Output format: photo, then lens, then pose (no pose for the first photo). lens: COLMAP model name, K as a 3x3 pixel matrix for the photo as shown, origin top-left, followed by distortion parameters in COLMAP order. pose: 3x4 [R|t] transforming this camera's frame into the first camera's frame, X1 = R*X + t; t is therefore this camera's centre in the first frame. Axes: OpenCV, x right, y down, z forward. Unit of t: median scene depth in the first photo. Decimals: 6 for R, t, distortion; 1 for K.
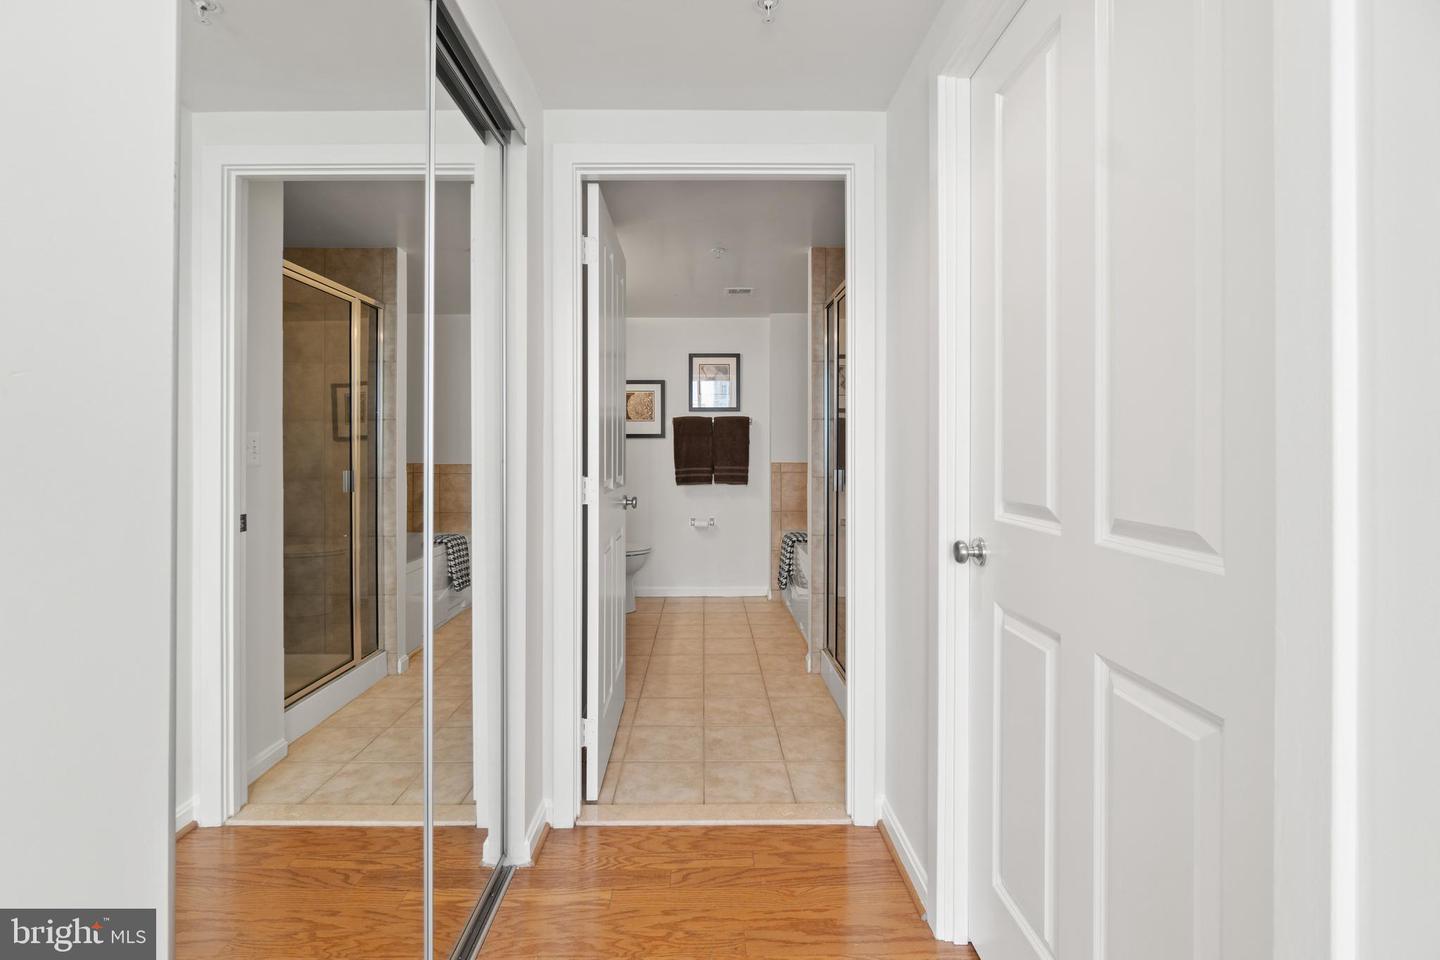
lens RADIAL K [[627.5, 0, 707.9], [0, 627.5, 448.4], [0, 0, 1]] dist [-0.004567, 0.000385]
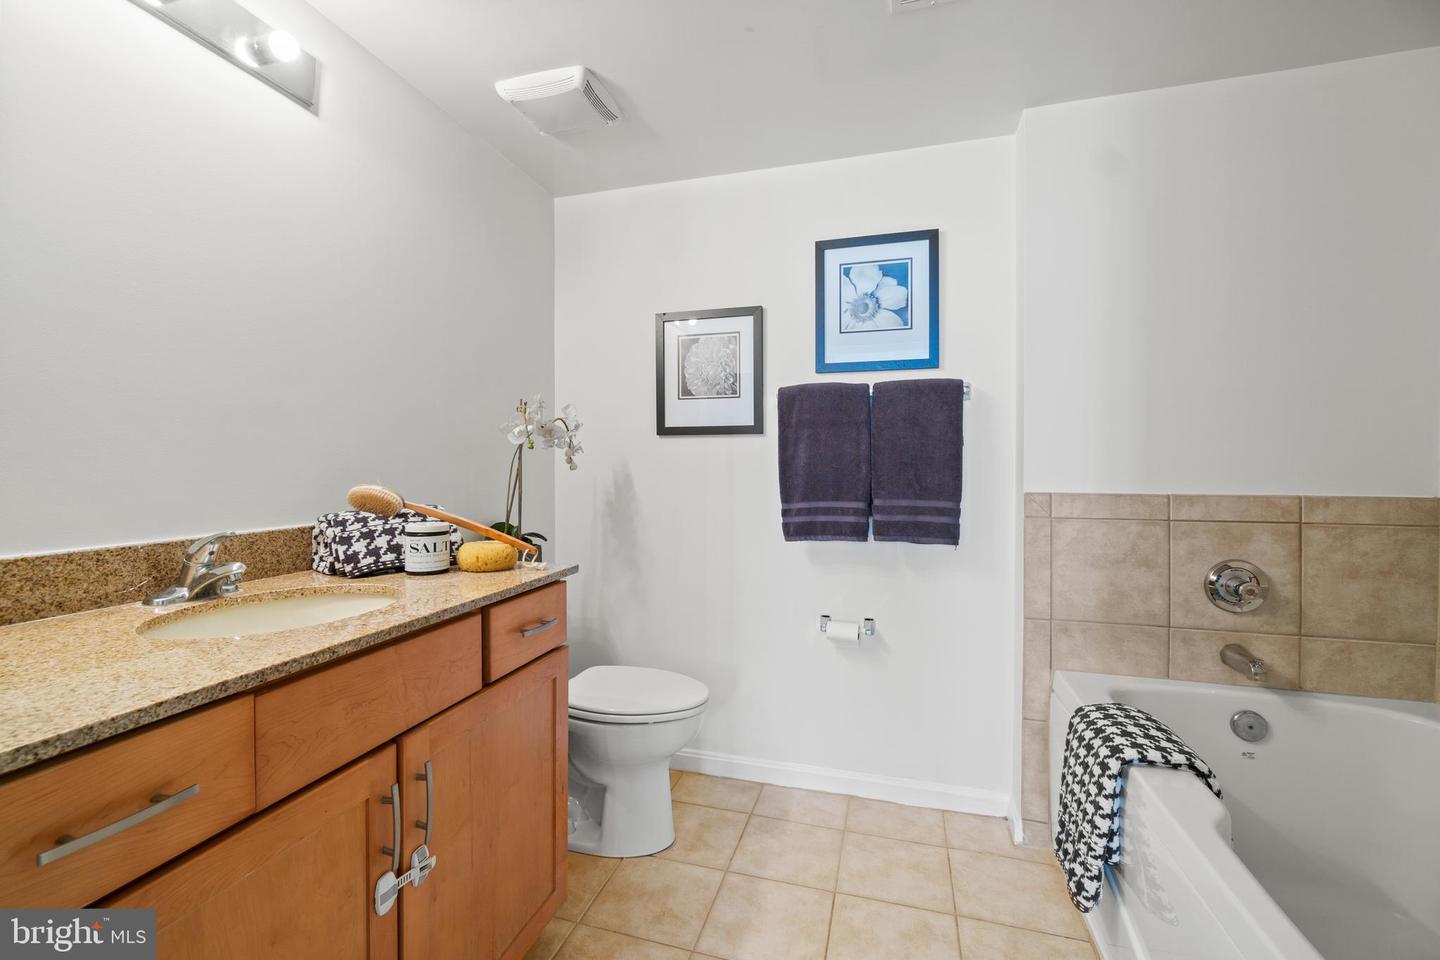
lens RADIAL K [[627.5, 0, 705.5], [0, 627.5, 462.5], [0, 0, 1]] dist [-0.004567, 0.000385]
pose [[0.953551, 0.000910, -0.301232, 0.029029], [-0.000977, 1.000000, -0.000071, 0.003980], [0.301231, 0.000361, 0.953551, 0.558461]]
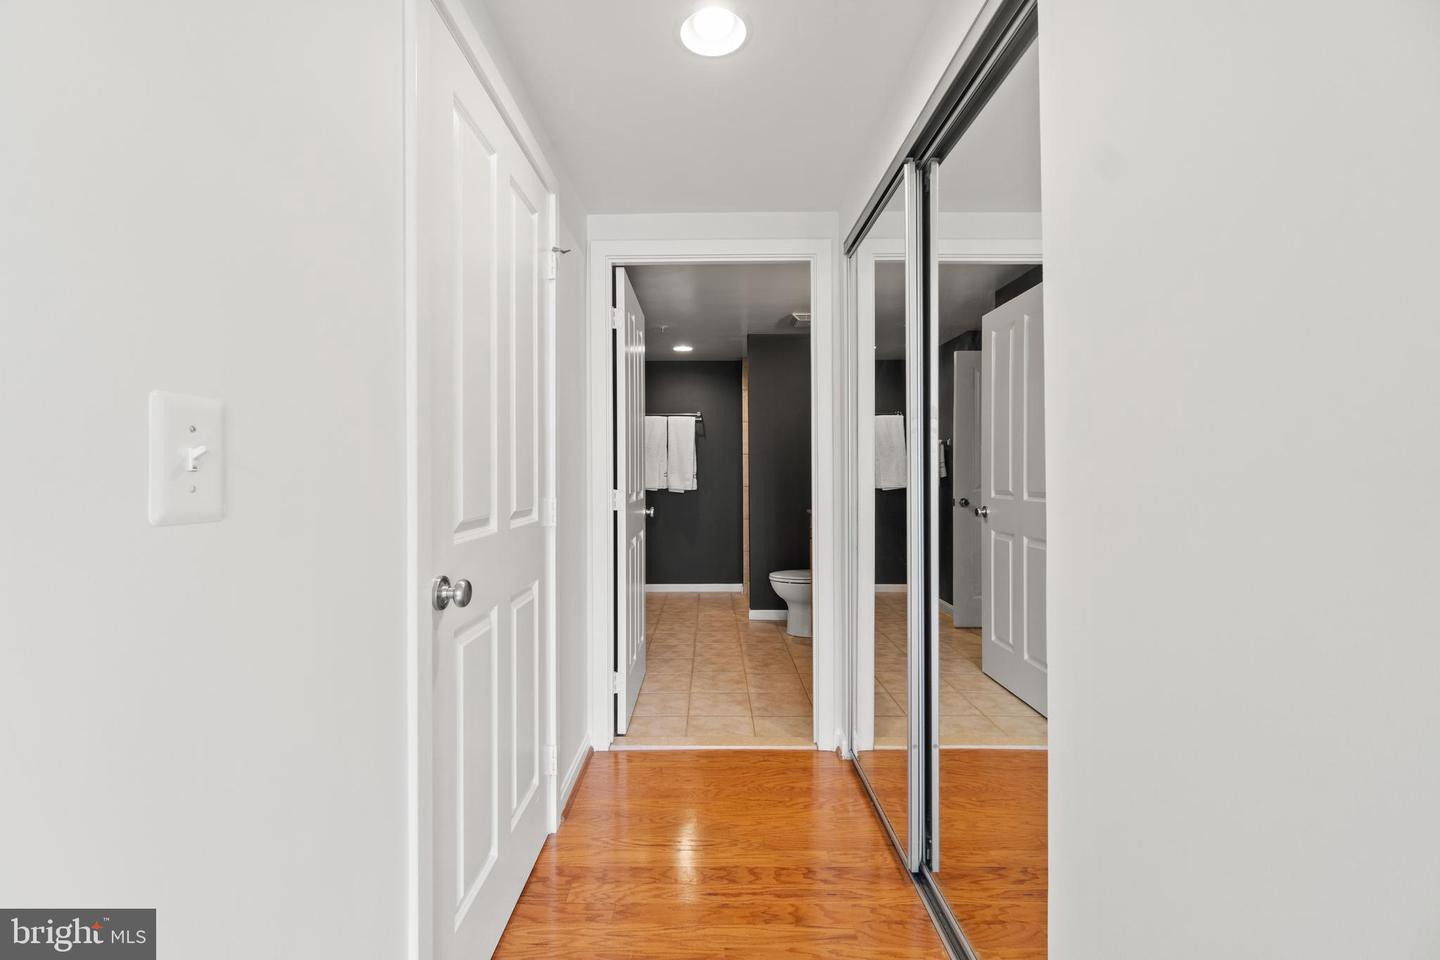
lens RADIAL K [[627.5, 0, 712.1], [0, 627.5, 478.4], [0, 0, 1]] dist [-0.004567, 0.000385]
pose [[0.999862, -0.003862, -0.016188, 0.030960], [0.003952, 0.999977, 0.005552, 0.014764], [0.016167, -0.005615, 0.999854, -0.333102]]
